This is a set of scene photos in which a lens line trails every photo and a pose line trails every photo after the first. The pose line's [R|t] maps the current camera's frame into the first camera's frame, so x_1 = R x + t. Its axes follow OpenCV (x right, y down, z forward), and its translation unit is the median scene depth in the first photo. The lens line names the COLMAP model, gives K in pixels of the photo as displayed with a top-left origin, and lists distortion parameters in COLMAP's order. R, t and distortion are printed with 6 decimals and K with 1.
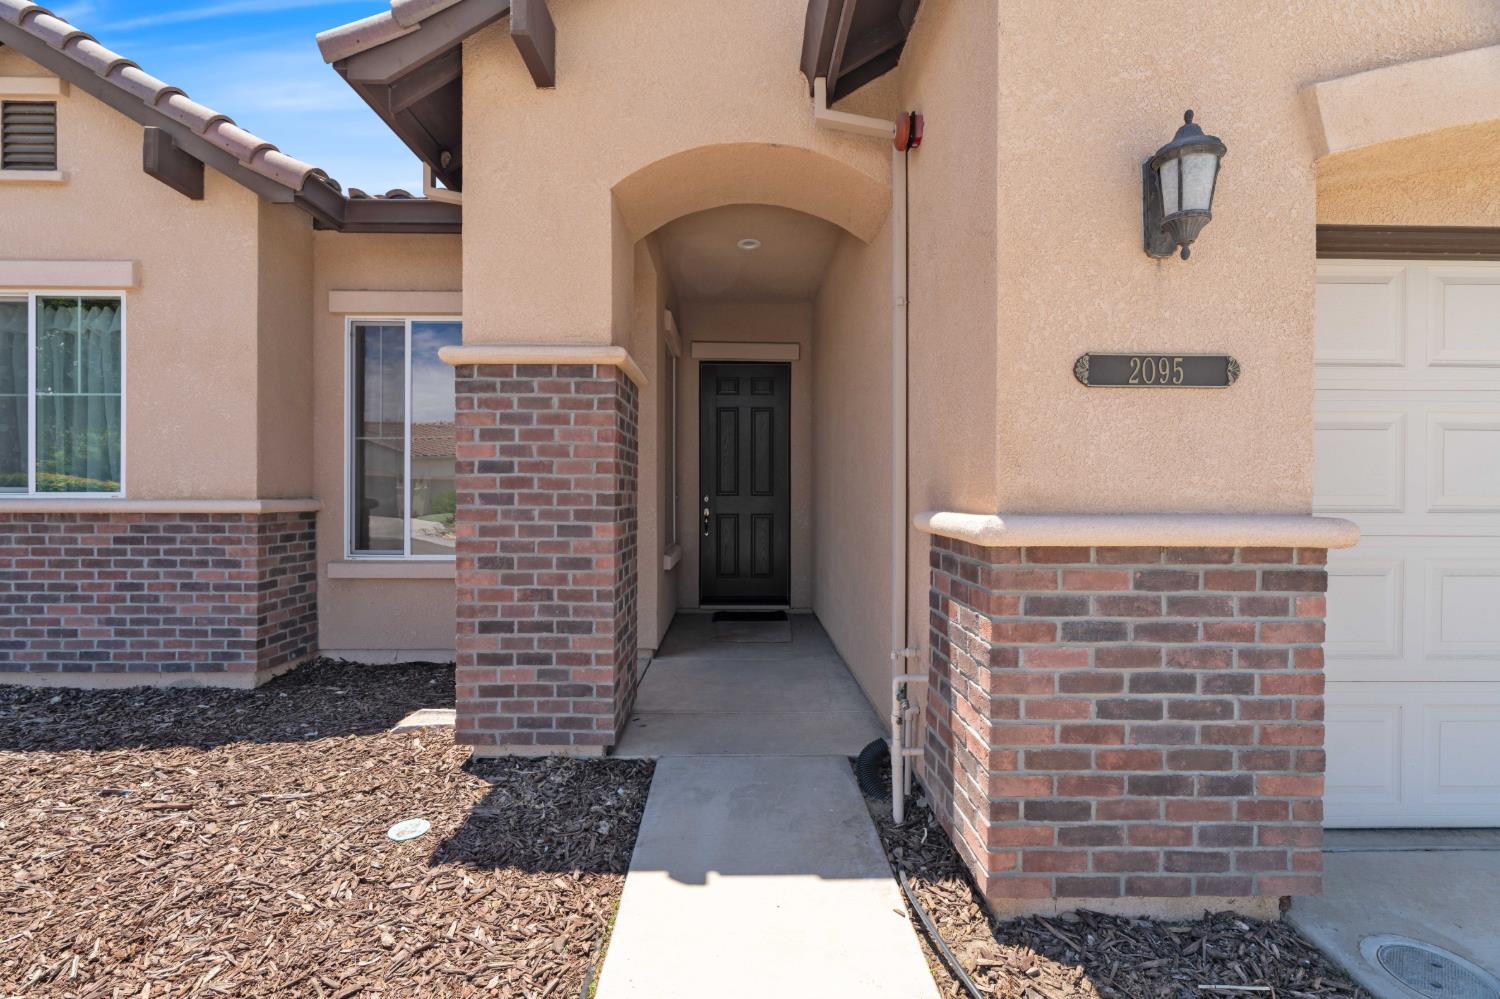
lens RADIAL K [[675.7, 0, 746.5], [0, 675.7, 497.1], [0, 0, 1]] dist [-0.002529, -0.000279]
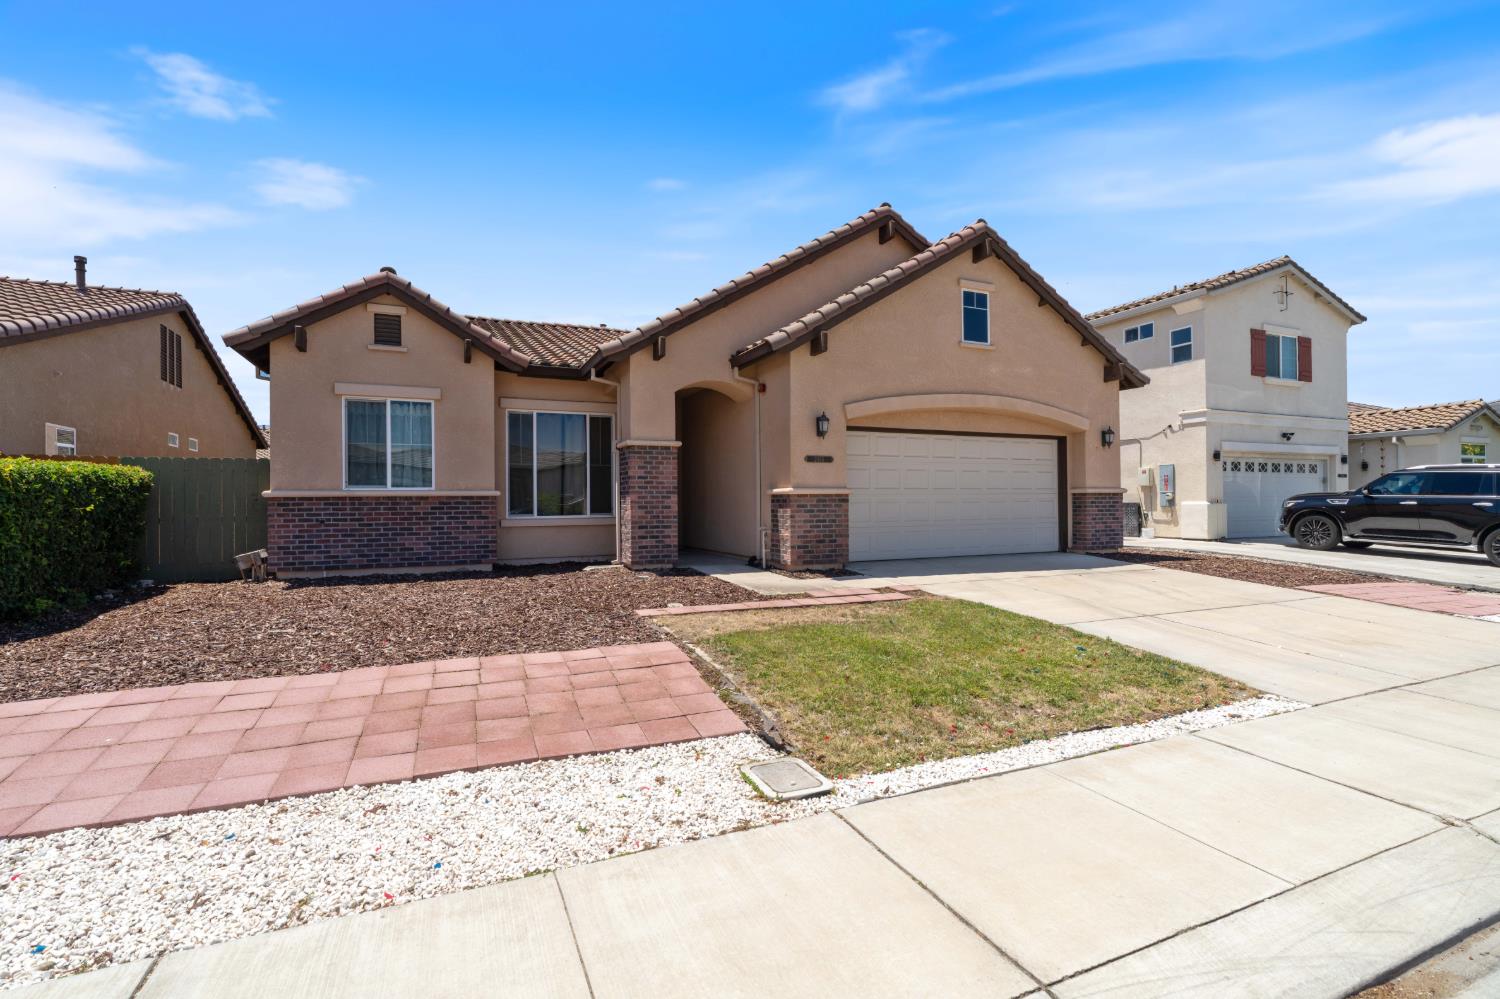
lens RADIAL K [[675.7, 0, 746.5], [0, 675.7, 497.1], [0, 0, 1]] dist [-0.002529, -0.000279]
pose [[0.918417, -0.006774, 0.395556, -1.185290], [0.013133, 0.999824, -0.013371, 0.097780], [-0.395396, 0.017475, 0.918344, -2.143237]]
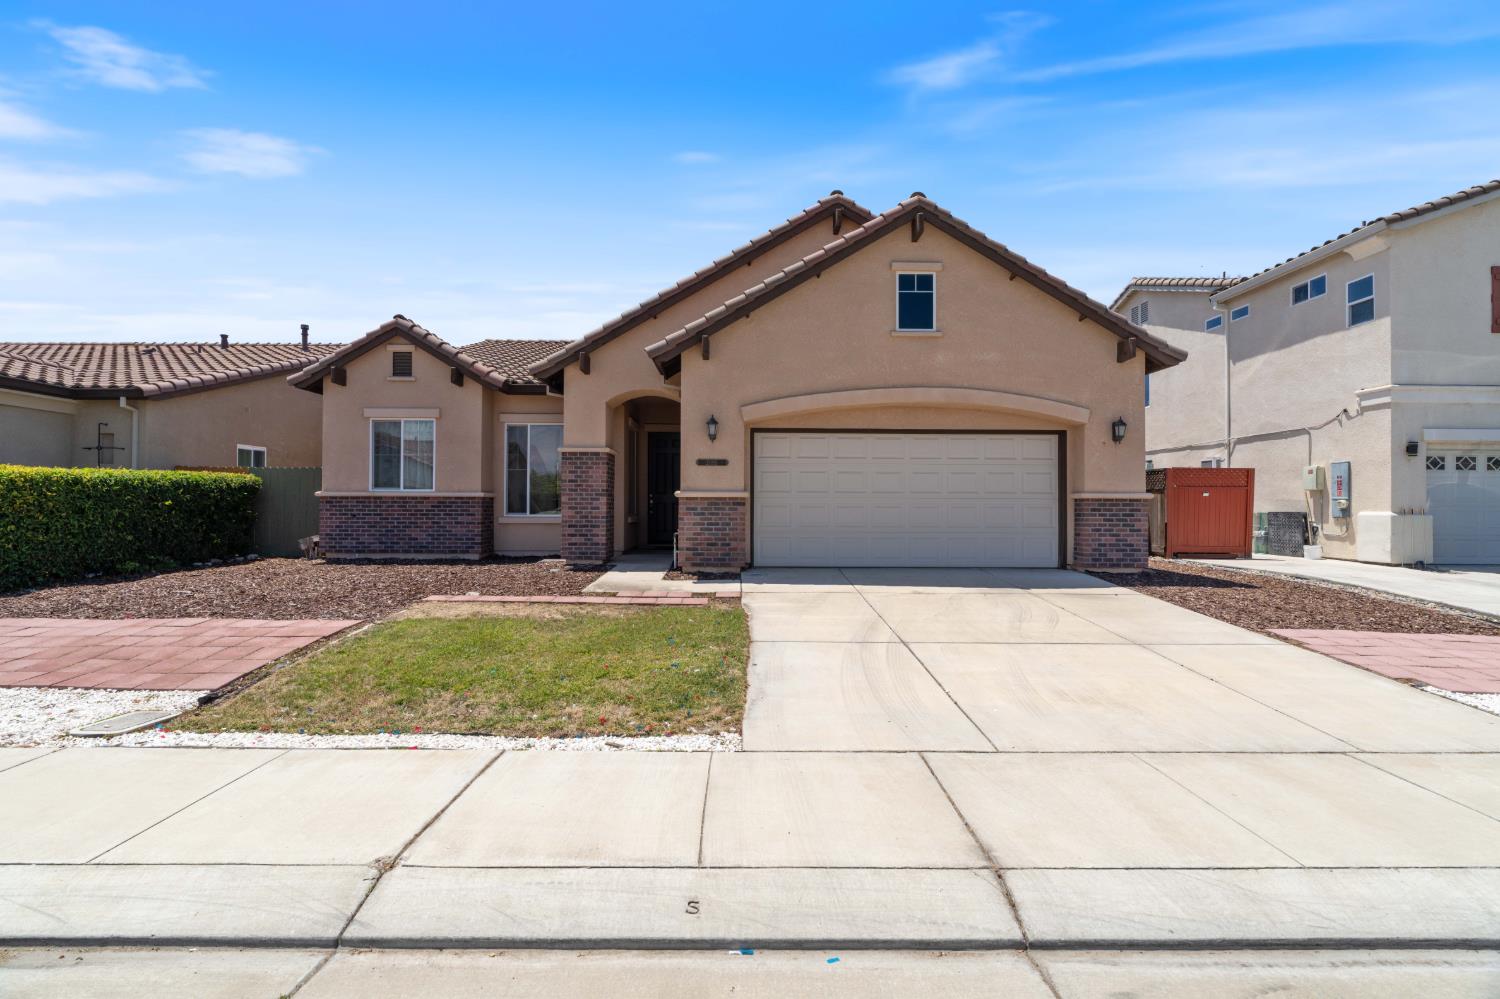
lens RADIAL K [[667.2, 0, 750.0], [0, 667.2, 499.5], [0, 0, 1]] dist [-0.002593, -0.000186]
pose [[0.999992, 0.002006, 0.003379, 0.549043], [-0.001952, 0.999871, -0.015945, 0.106440], [-0.003410, 0.015939, 0.999867, -2.508707]]
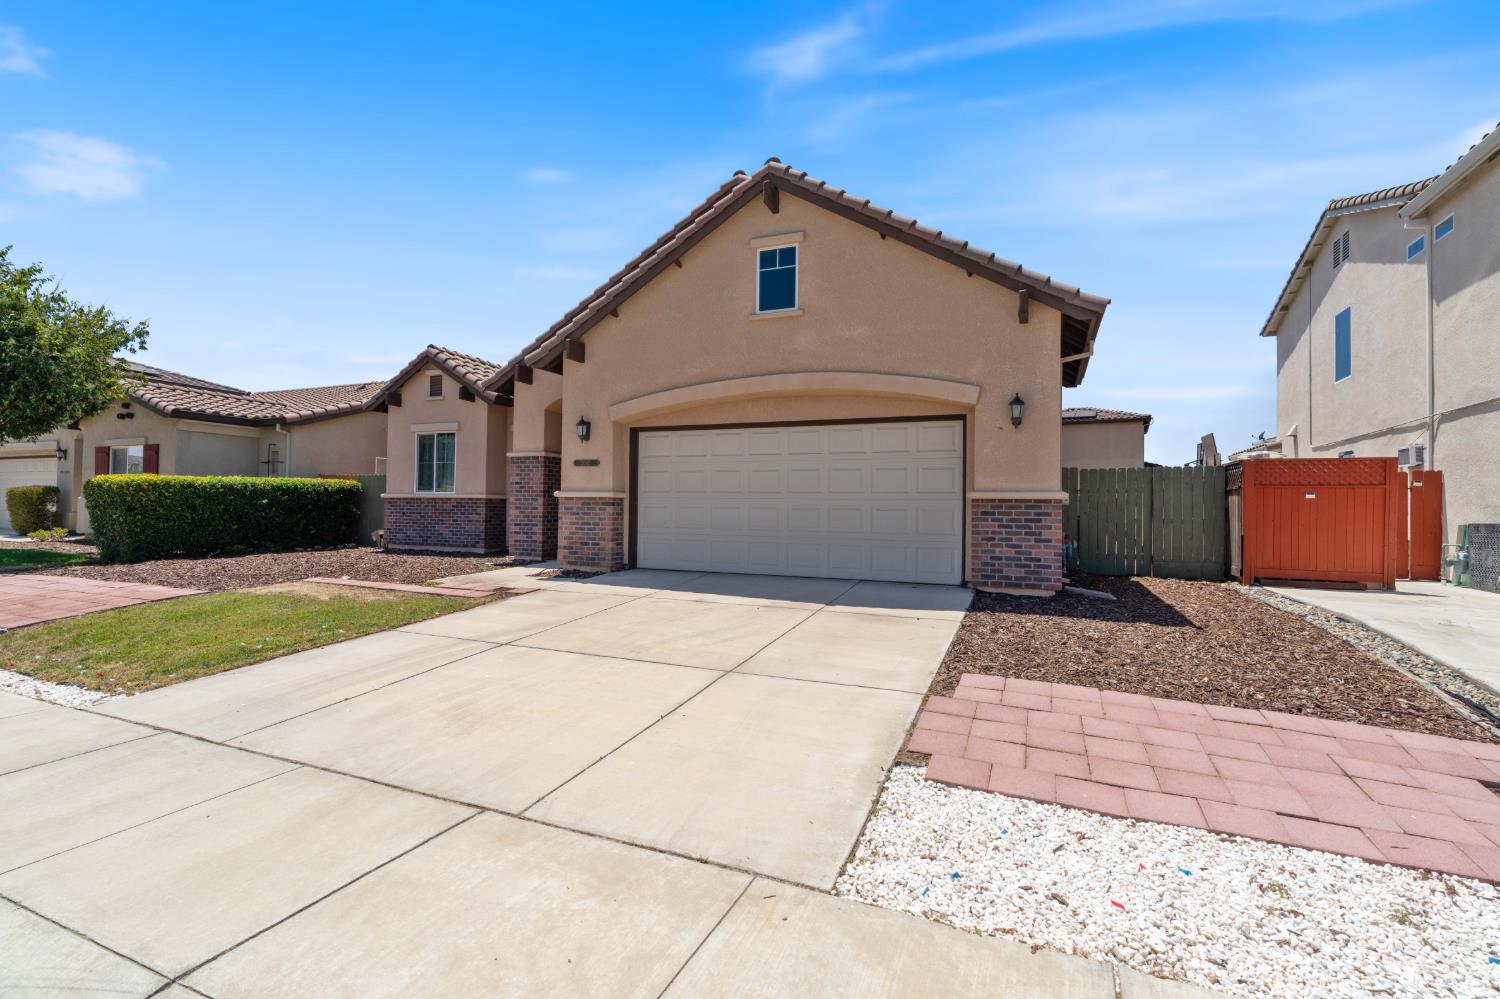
lens RADIAL K [[676.2, 0, 753.0], [0, 676.2, 504.1], [0, 0, 1]] dist [-0.003039, -0.000214]
pose [[0.918300, 0.006039, -0.395838, 2.395522], [-0.014248, 0.999740, -0.017803, 0.124974], [0.395628, 0.021989, 0.918148, -2.021982]]
